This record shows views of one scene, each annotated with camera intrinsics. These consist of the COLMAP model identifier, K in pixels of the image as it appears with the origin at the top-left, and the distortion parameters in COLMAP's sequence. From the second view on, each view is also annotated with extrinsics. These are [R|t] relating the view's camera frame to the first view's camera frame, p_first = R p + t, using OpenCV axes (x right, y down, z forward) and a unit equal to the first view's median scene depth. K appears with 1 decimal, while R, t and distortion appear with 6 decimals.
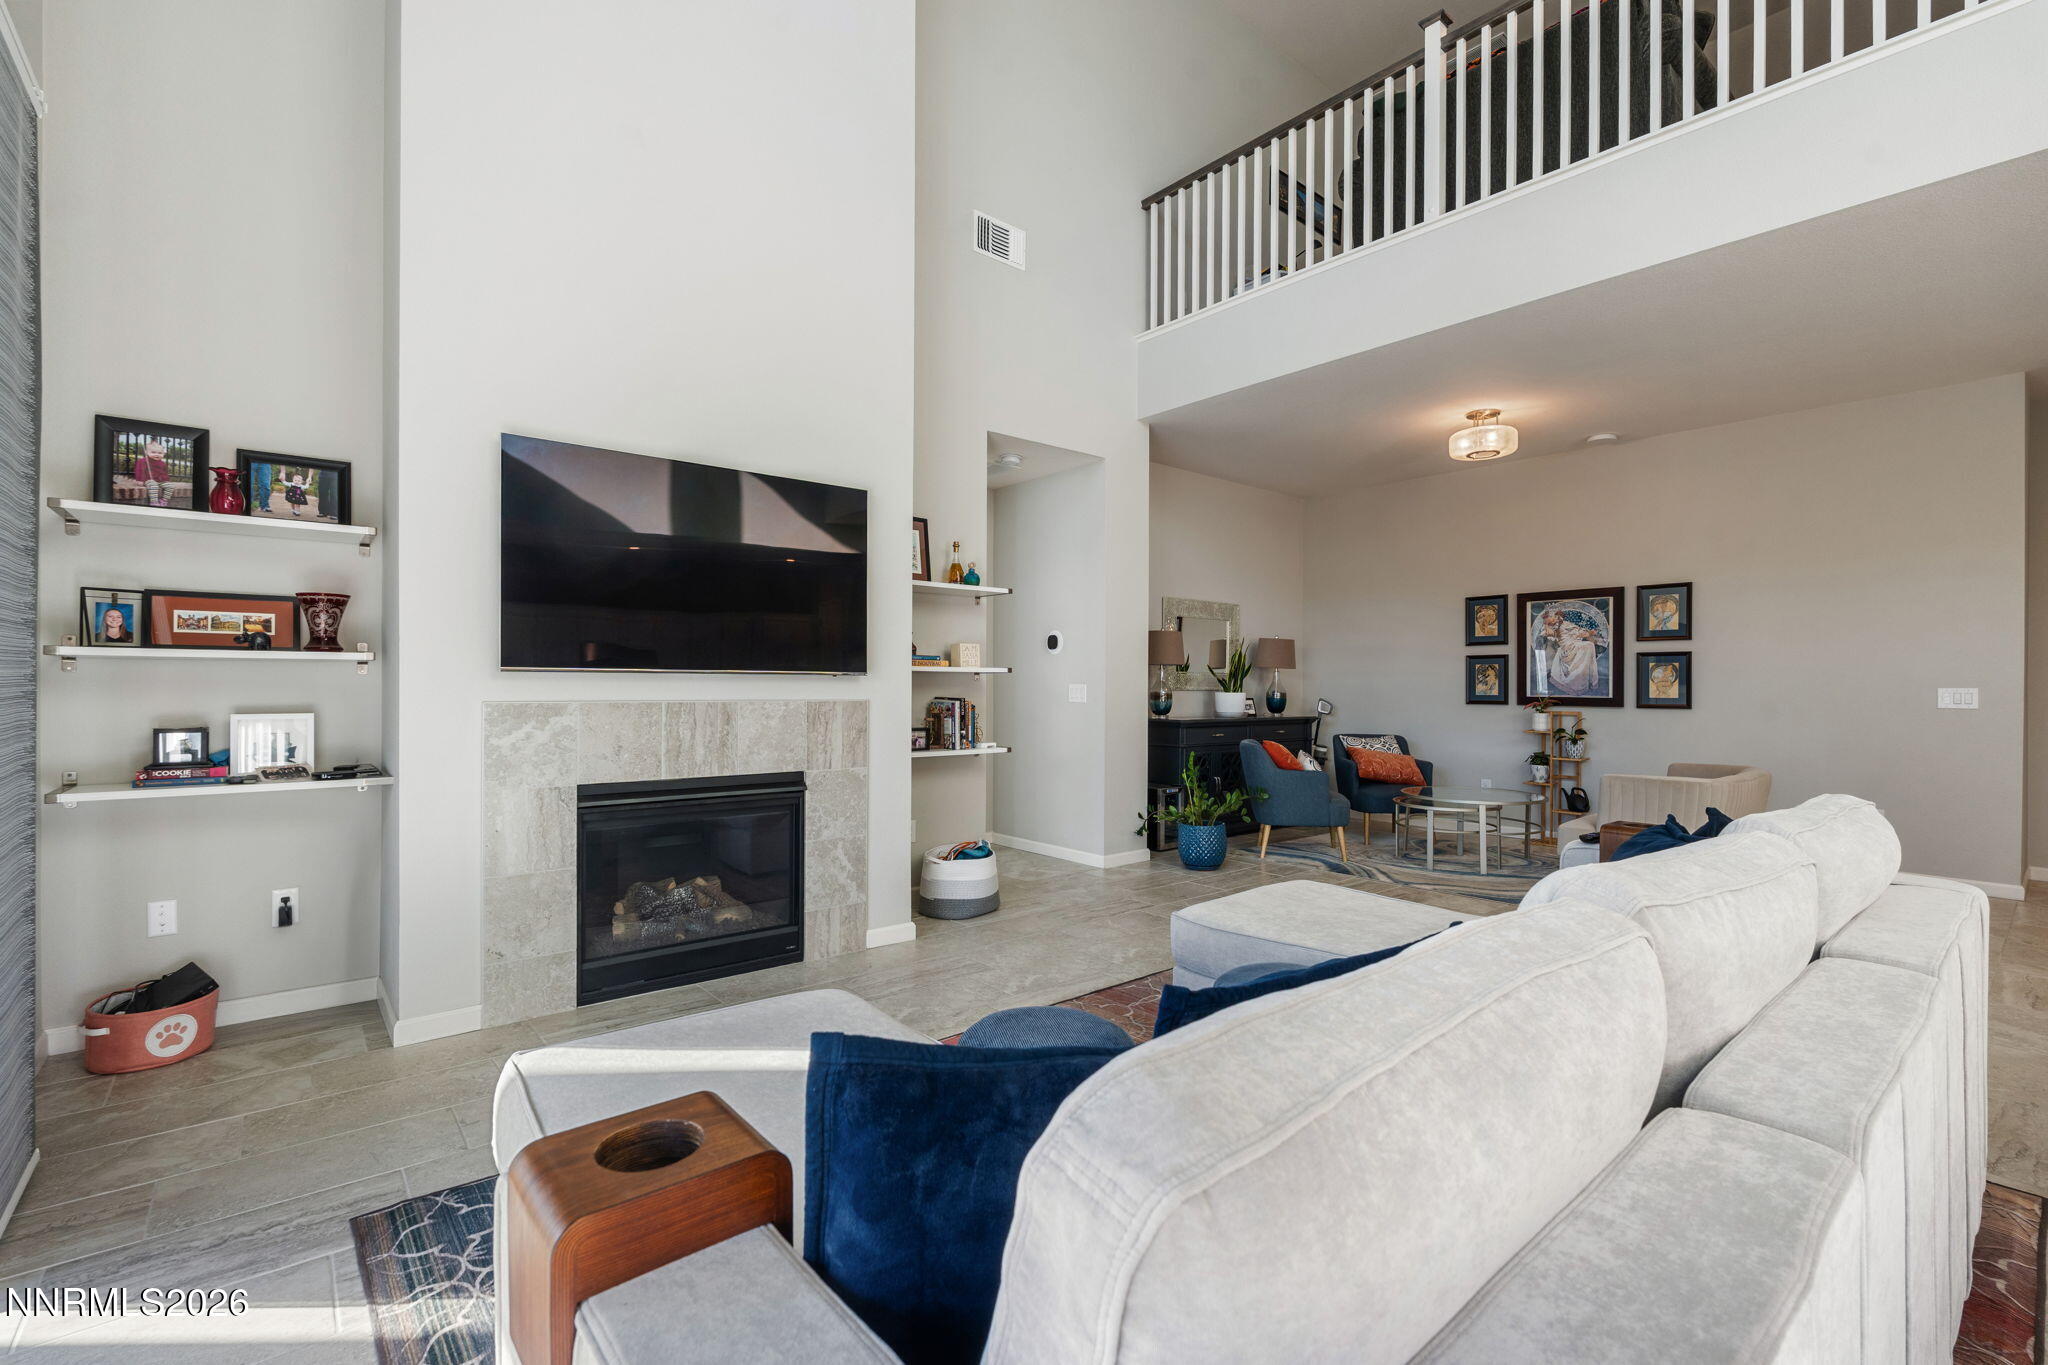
lens RADIAL K [[897.0, 0, 1015.4], [0, 897.0, 683.7], [0, 0, 1]] dist [-0.006359, 0.000819]
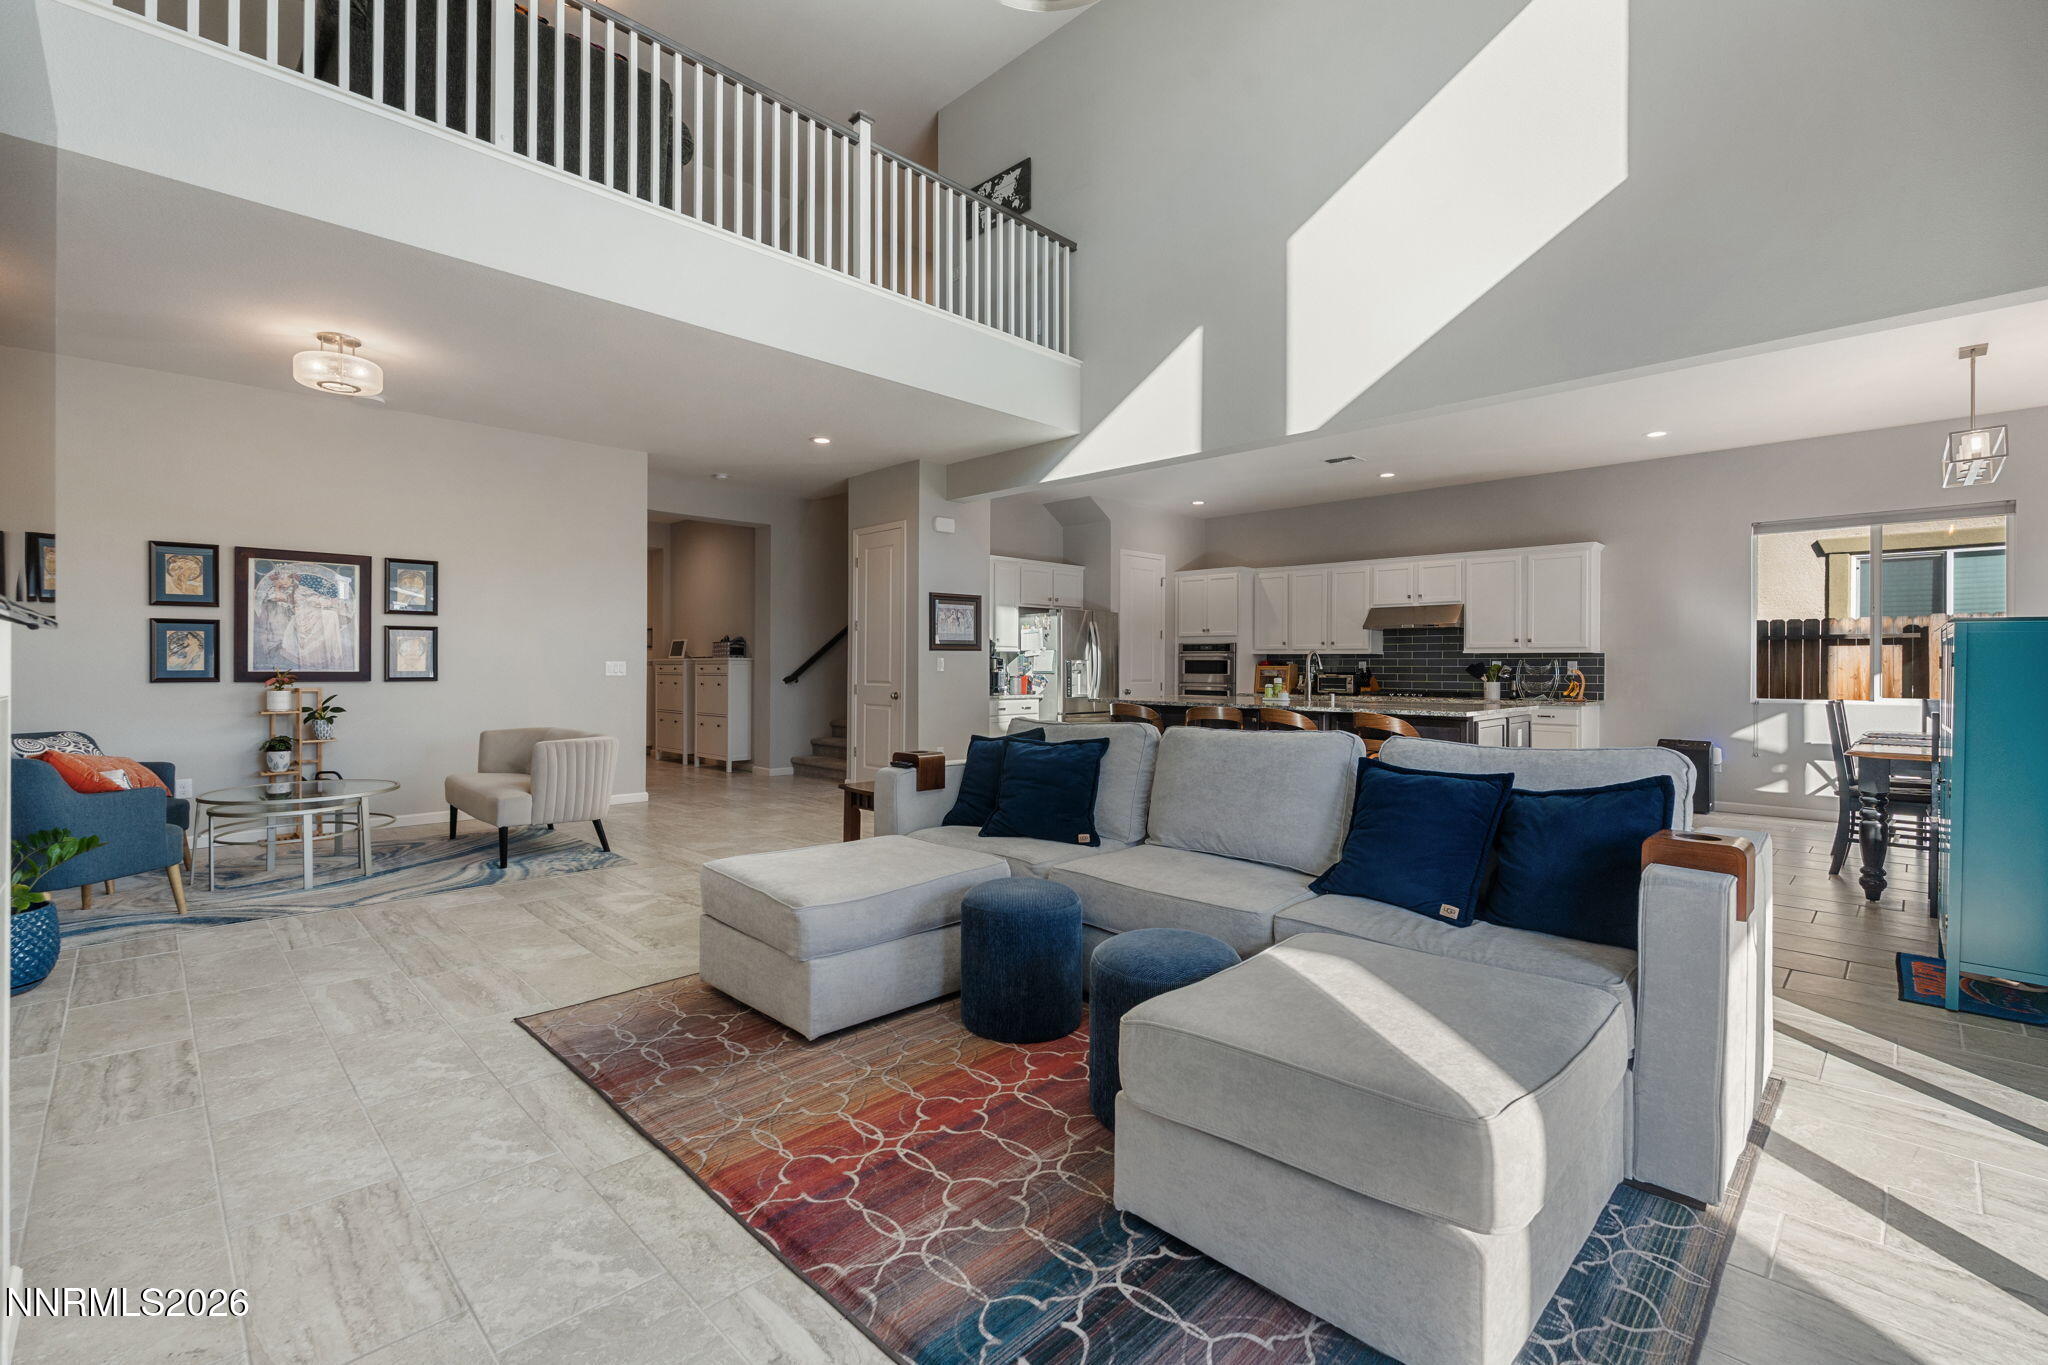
lens RADIAL K [[897.0, 0, 1017.3], [0, 897.0, 666.1], [0, 0, 1]] dist [-0.006359, 0.000819]
pose [[-0.082376, -0.006632, 0.996579, -0.422119], [-0.005066, 0.999968, 0.006236, 0.000553], [-0.996588, -0.004535, -0.082407, 0.474360]]
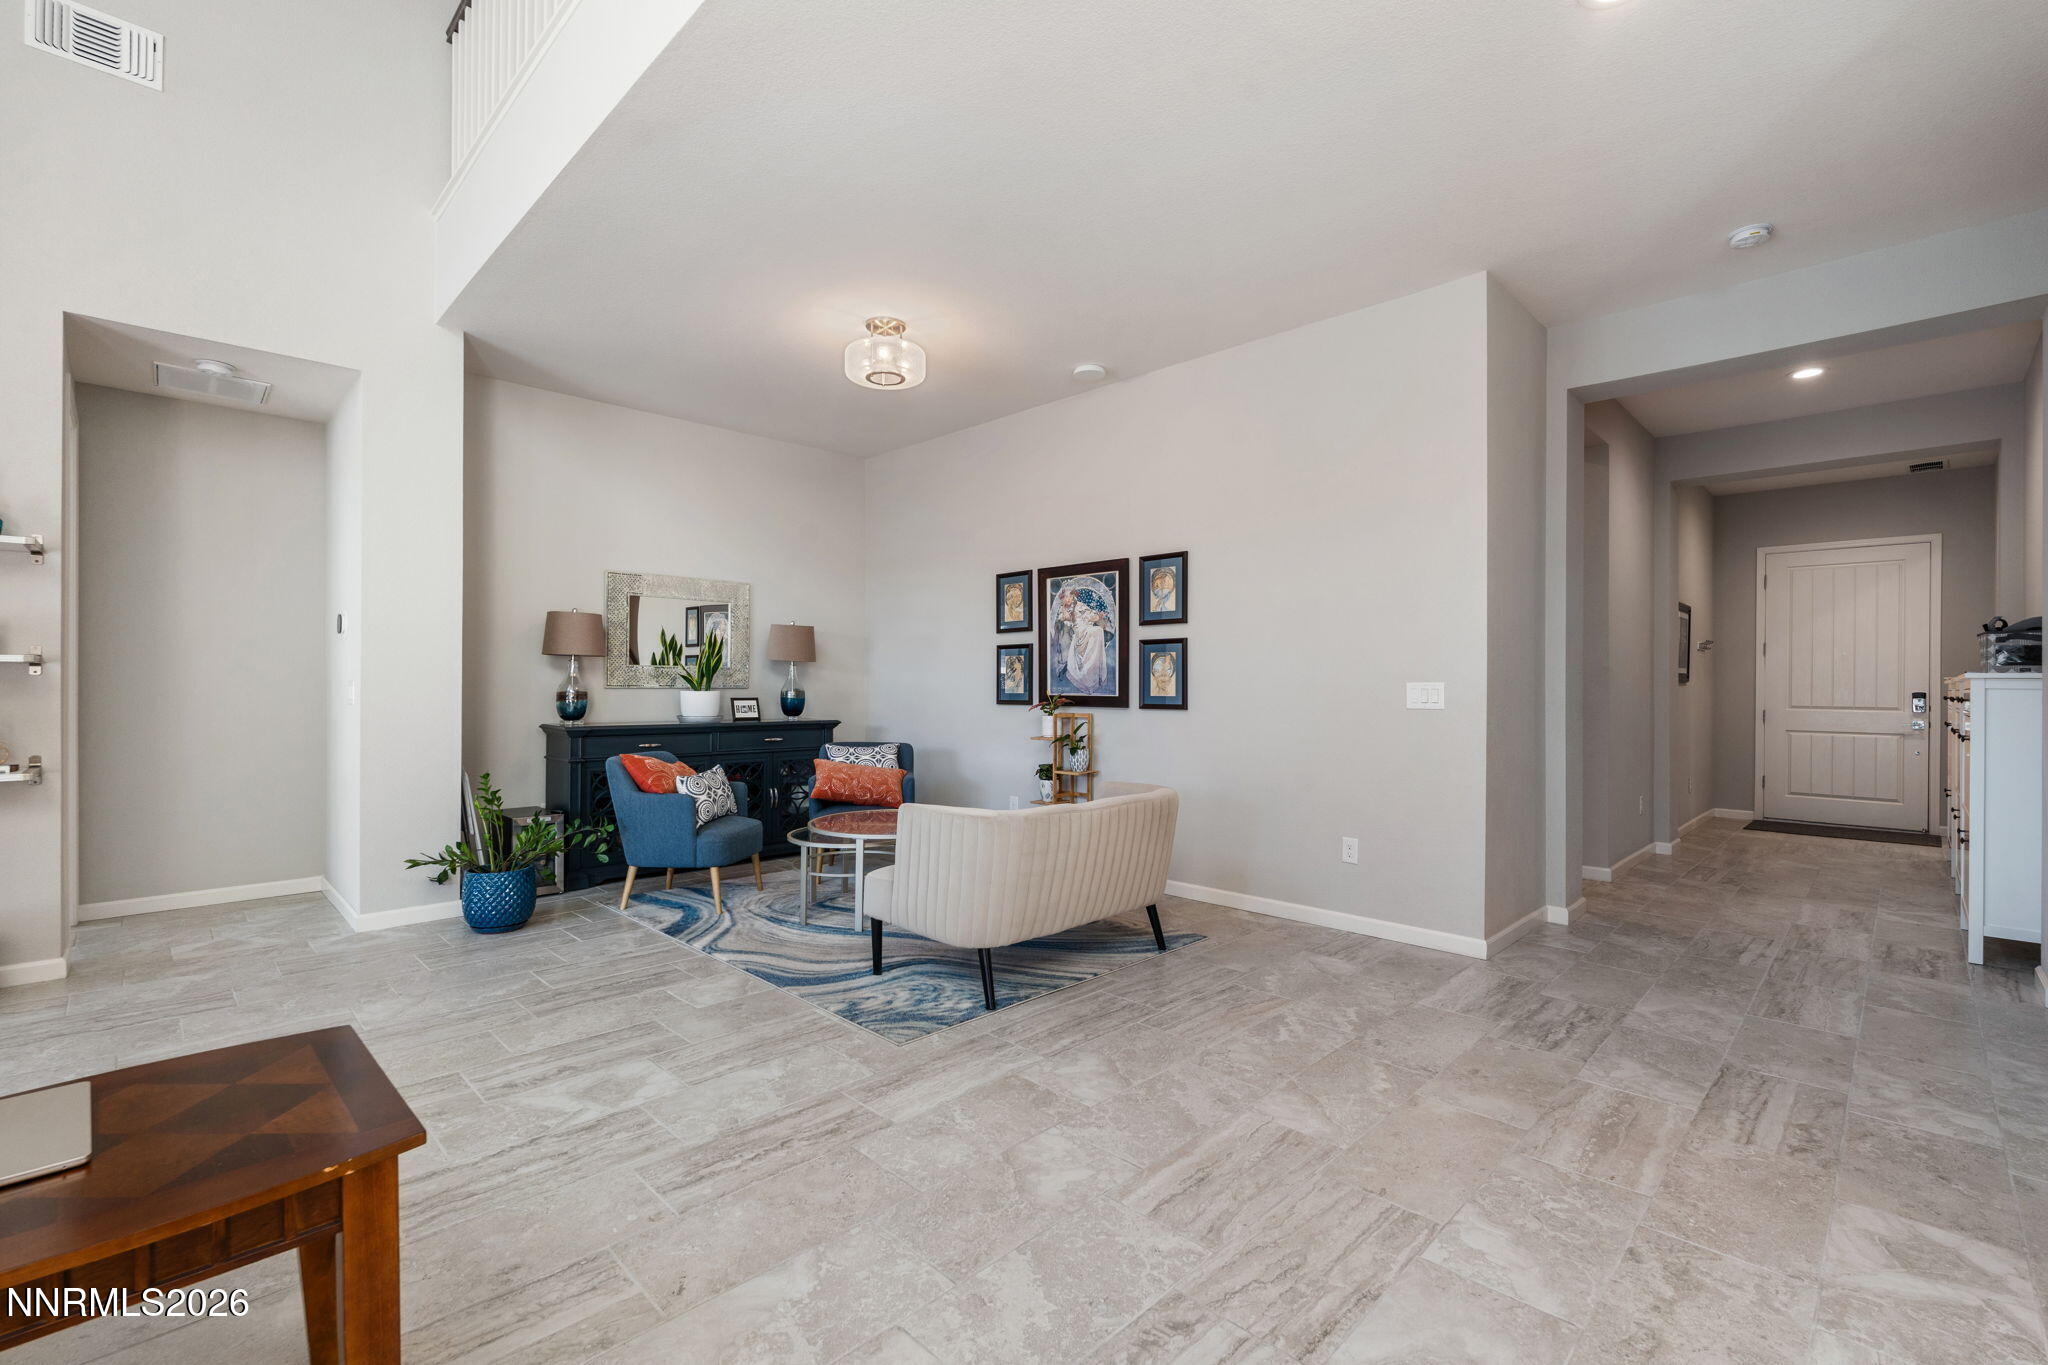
lens RADIAL K [[897.0, 0, 1011.2], [0, 897.0, 679.4], [0, 0, 1]] dist [-0.006359, 0.000819]
pose [[0.996248, -0.001827, 0.086524, 0.625654], [0.002179, 0.999990, -0.003971, 0.004512], [-0.086516, 0.004144, 0.996242, 0.253864]]
